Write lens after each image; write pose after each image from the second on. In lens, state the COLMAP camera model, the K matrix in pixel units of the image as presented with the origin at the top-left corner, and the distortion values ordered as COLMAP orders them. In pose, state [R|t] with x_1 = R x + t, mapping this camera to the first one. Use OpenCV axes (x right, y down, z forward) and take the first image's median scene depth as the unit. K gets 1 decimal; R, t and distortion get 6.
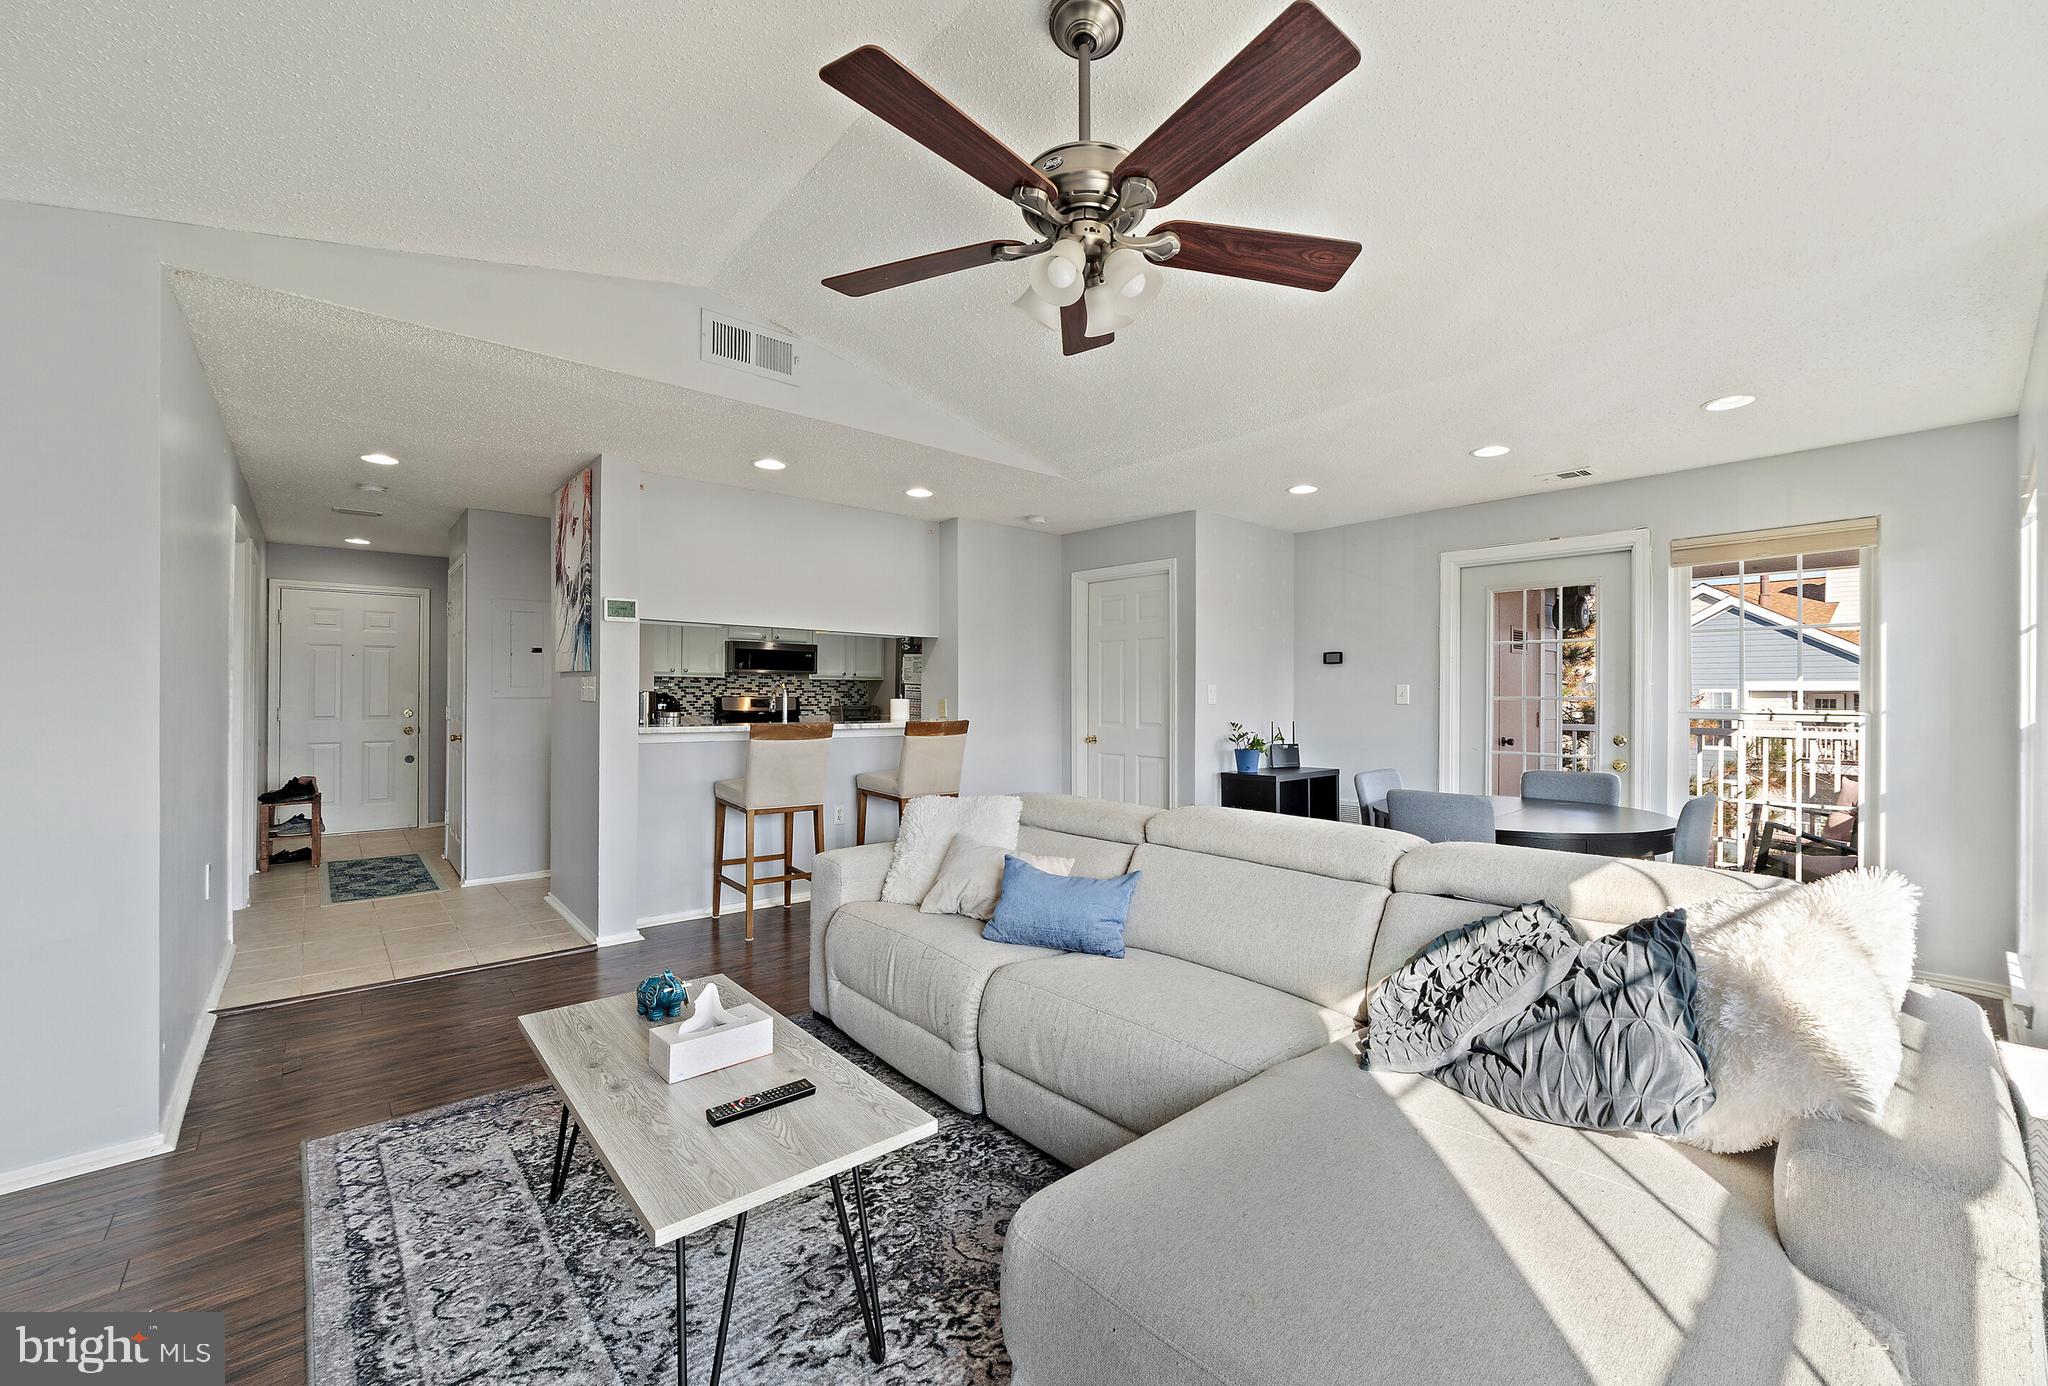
lens RADIAL K [[860.6, 0, 1070.5], [0, 860.6, 697.5], [0, 0, 1]] dist [0.003573, 0.000913]
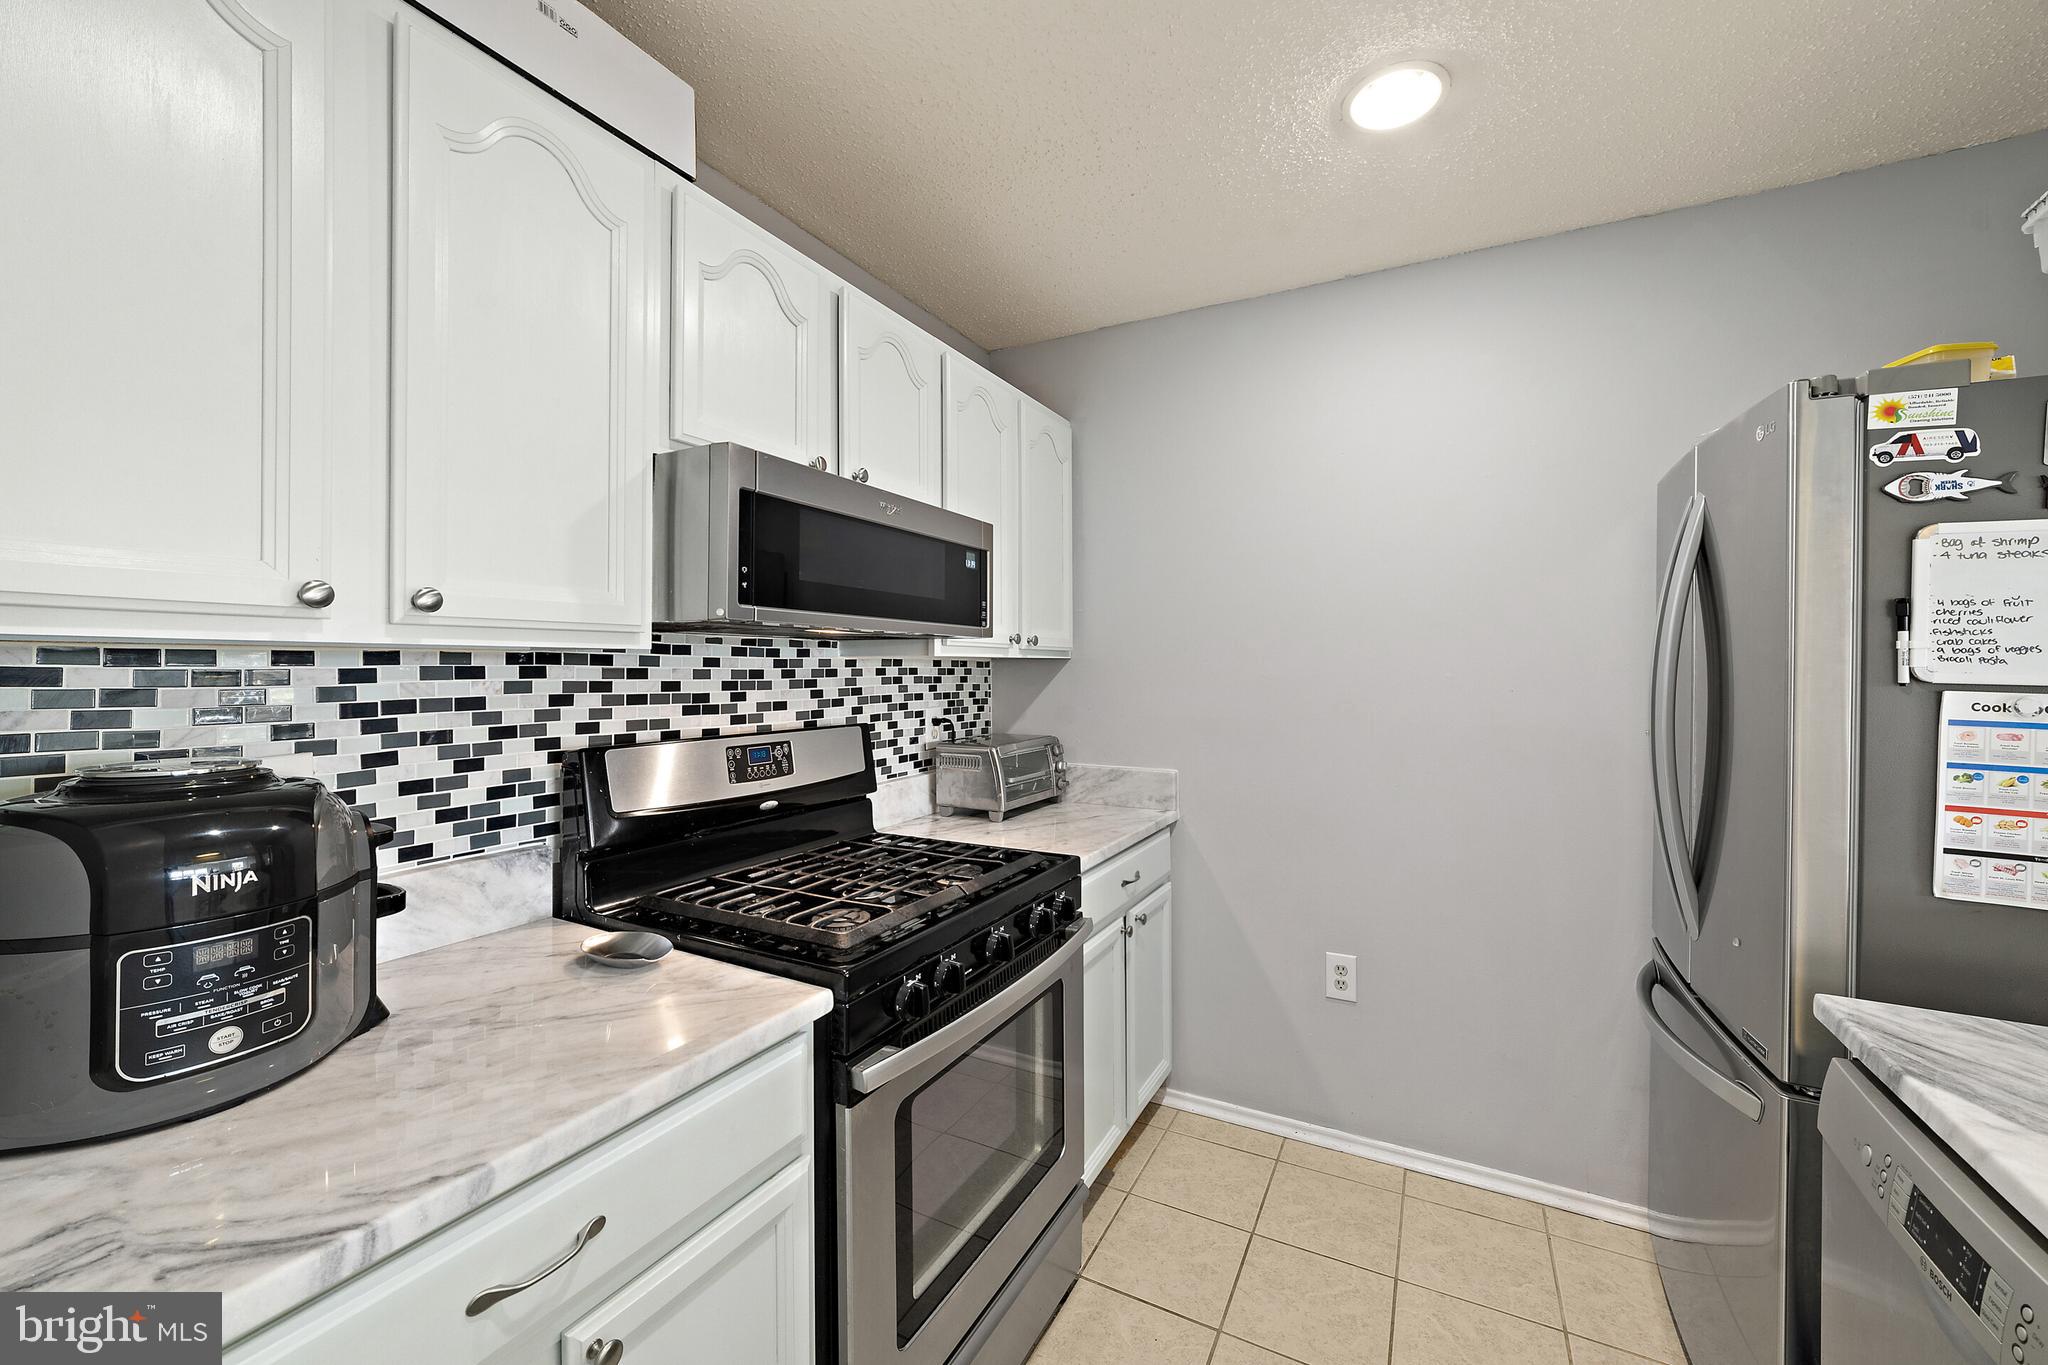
lens RADIAL K [[799.2, 0, 1030.7], [0, 799.2, 657.9], [0, 0, 1]] dist [-0.018905, 0.005174]
pose [[0.940819, -0.002570, 0.338901, -0.360914], [0.007555, 0.999882, -0.013391, -0.017687], [-0.338826, 0.015159, 0.940727, 0.743600]]
